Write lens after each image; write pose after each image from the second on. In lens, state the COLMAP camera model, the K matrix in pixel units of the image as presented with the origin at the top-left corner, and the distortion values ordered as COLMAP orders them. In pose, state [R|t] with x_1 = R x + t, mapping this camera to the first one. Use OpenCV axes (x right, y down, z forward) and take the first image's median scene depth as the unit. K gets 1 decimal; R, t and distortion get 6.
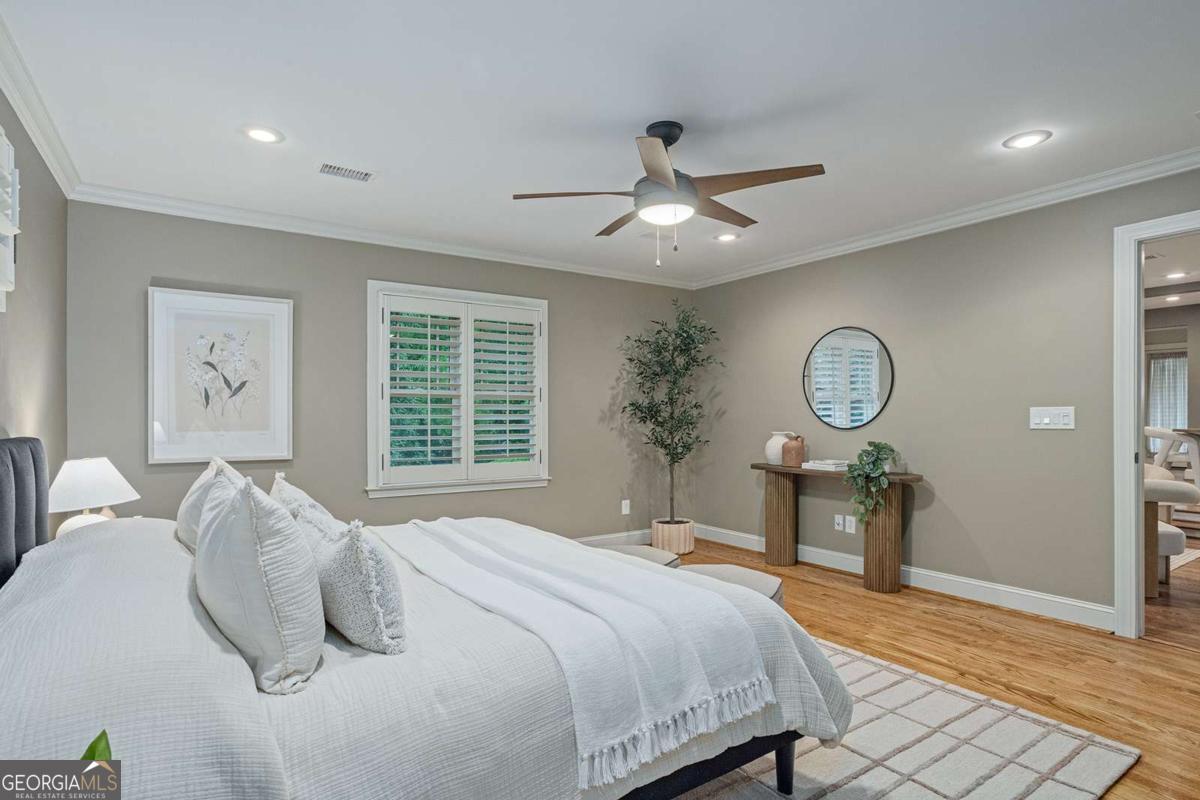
lens RADIAL K [[638.2, 0, 589.6], [0, 638.2, 402.3], [0, 0, 1]] dist [-0.016101, 0.002710]
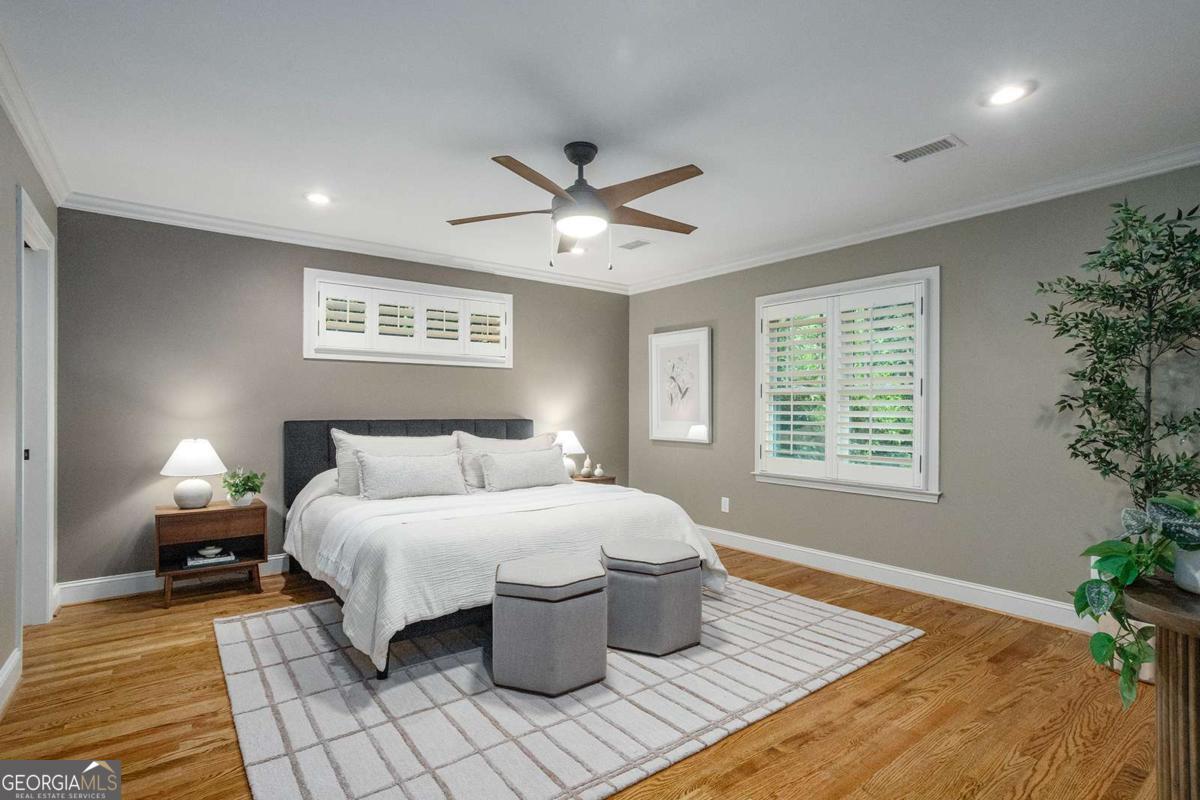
lens RADIAL K [[578.9, 0, 589.9], [0, 578.9, 406.4], [0, 0, 1]] dist [-0.041771, 0.025646]
pose [[0.033637, -0.005531, -0.999419, 0.801319], [0.007392, 0.999959, -0.005286, 0.016190], [0.999407, -0.007210, 0.033676, 0.718390]]
